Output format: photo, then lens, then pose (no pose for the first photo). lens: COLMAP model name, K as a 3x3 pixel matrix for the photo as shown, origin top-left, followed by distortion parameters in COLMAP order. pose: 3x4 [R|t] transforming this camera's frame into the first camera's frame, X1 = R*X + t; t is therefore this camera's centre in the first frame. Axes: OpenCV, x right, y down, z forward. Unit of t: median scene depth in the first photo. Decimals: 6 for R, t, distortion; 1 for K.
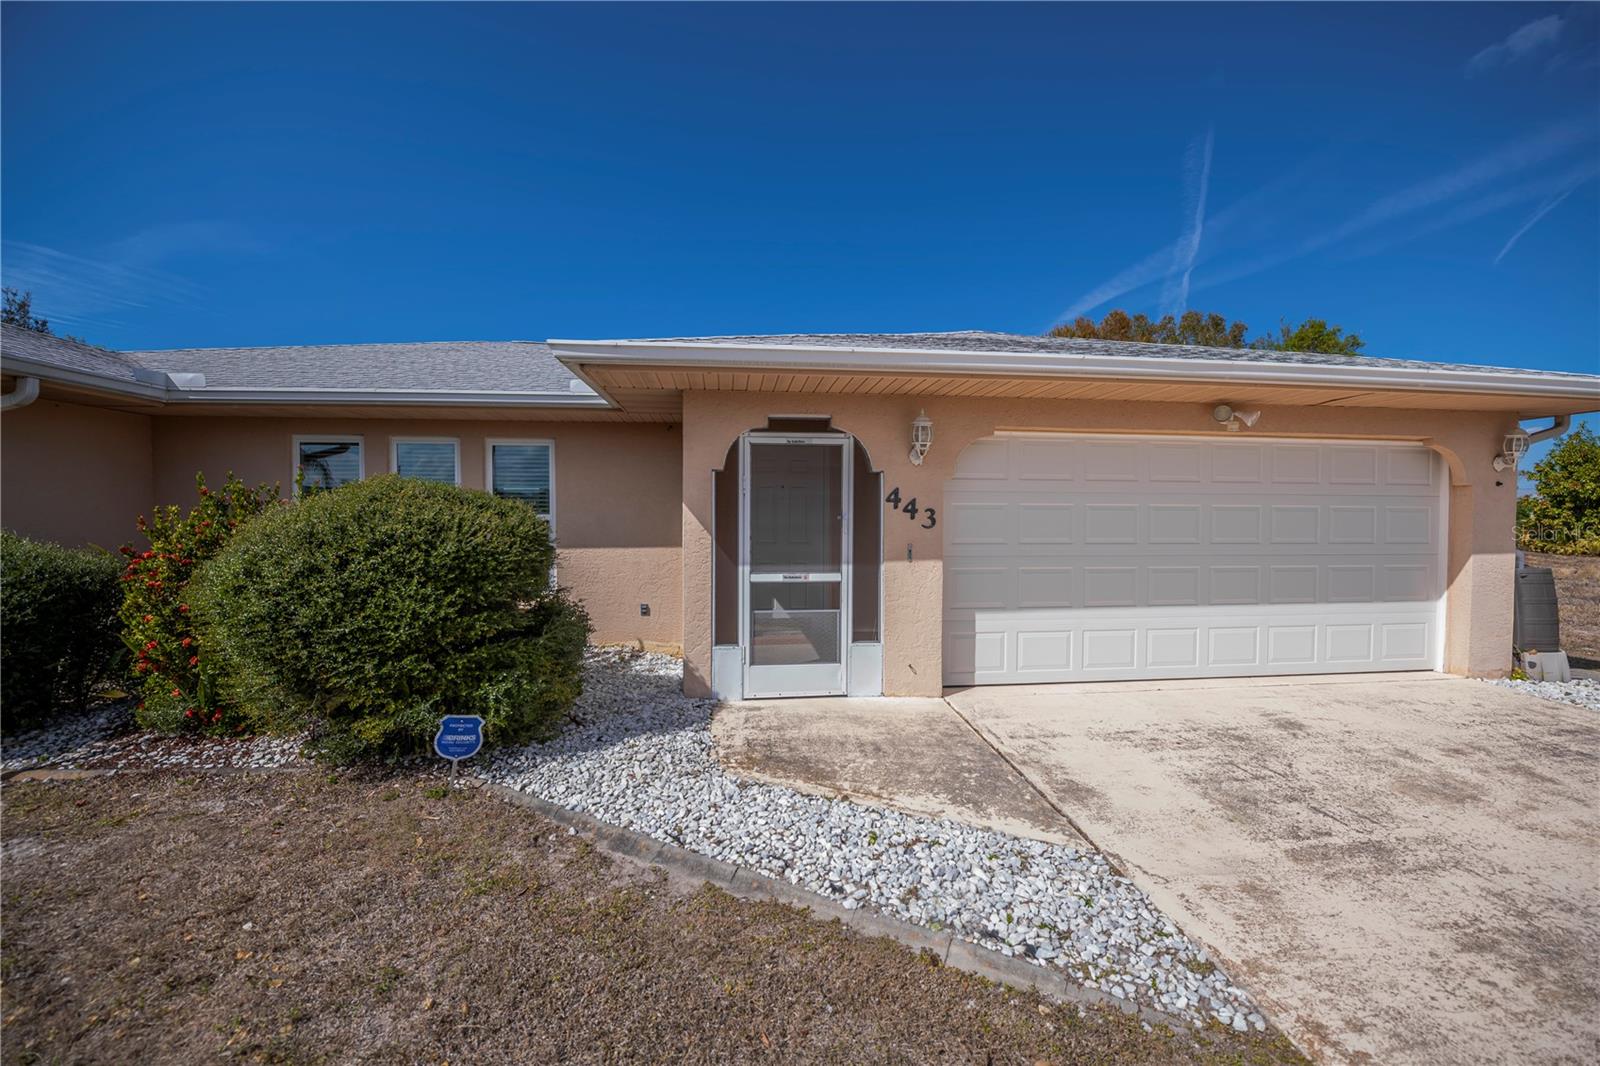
lens RADIAL K [[632.7, 0, 800.0], [0, 632.7, 533.0], [0, 0, 1]] dist [-0.019141, -0.000682]
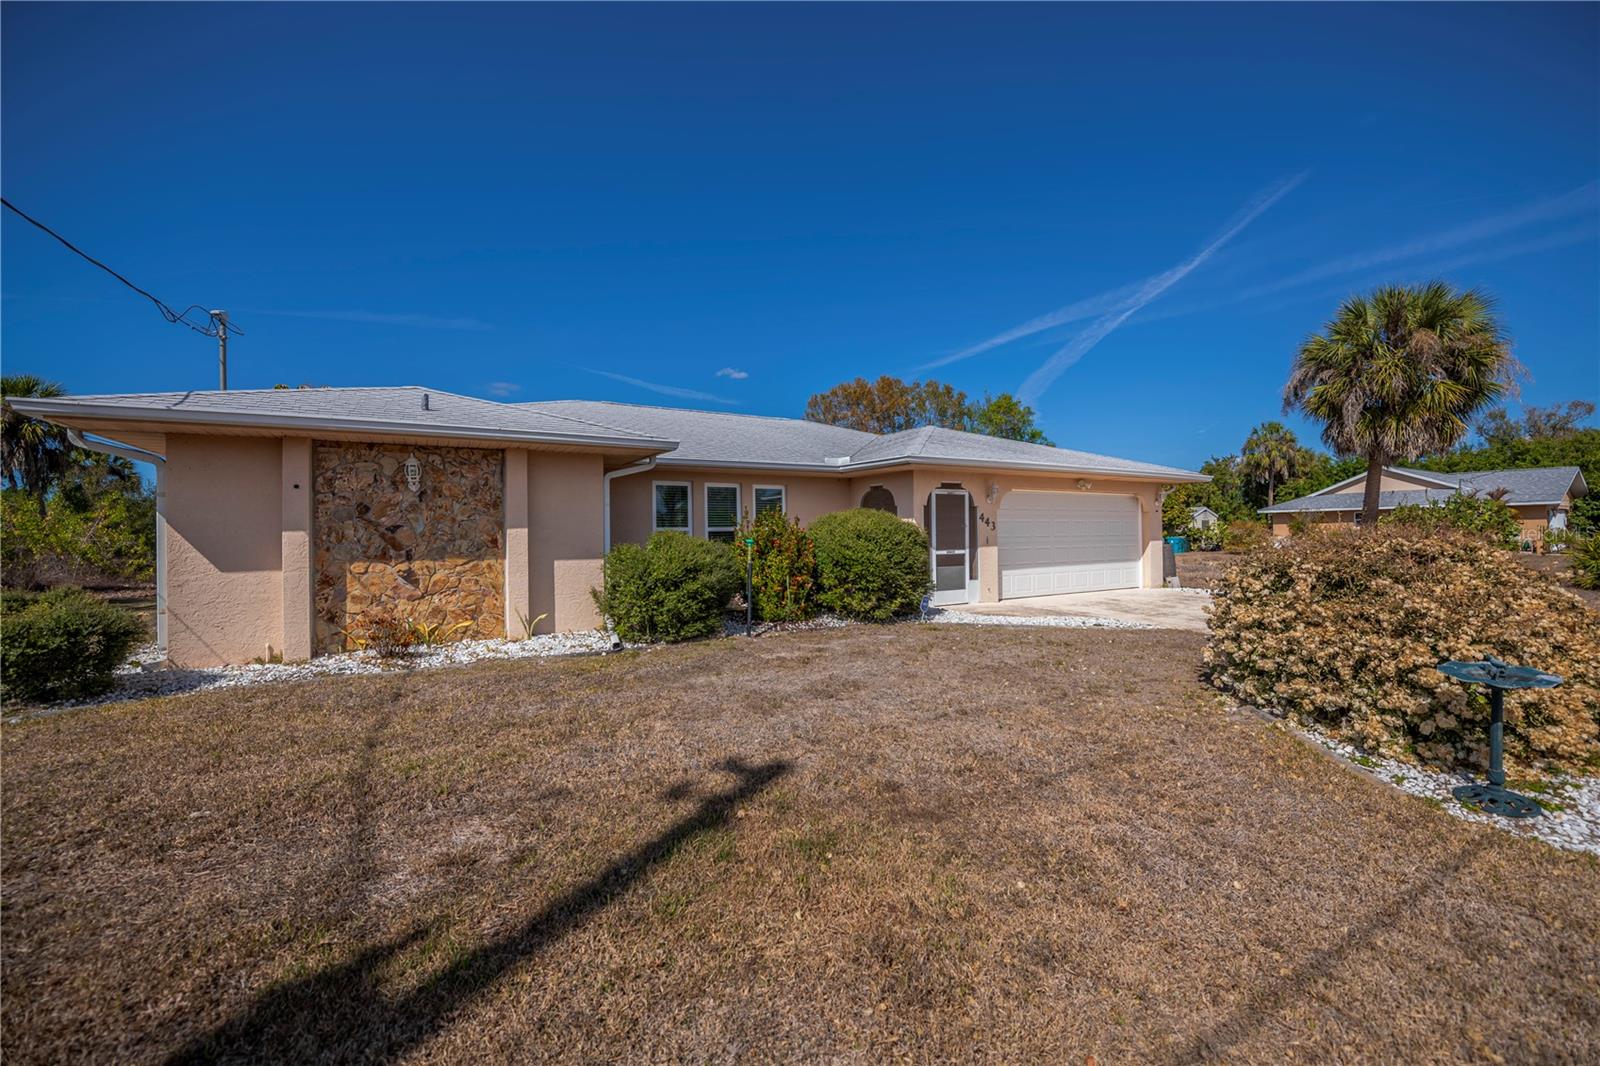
lens RADIAL K [[632.7, 0, 800.0], [0, 632.7, 533.0], [0, 0, 1]] dist [-0.019141, -0.000682]
pose [[0.913858, -0.012387, 0.405845, -1.412565], [0.026435, 0.999229, -0.029028, 0.051961], [-0.405172, 0.037256, 0.913481, -0.858642]]
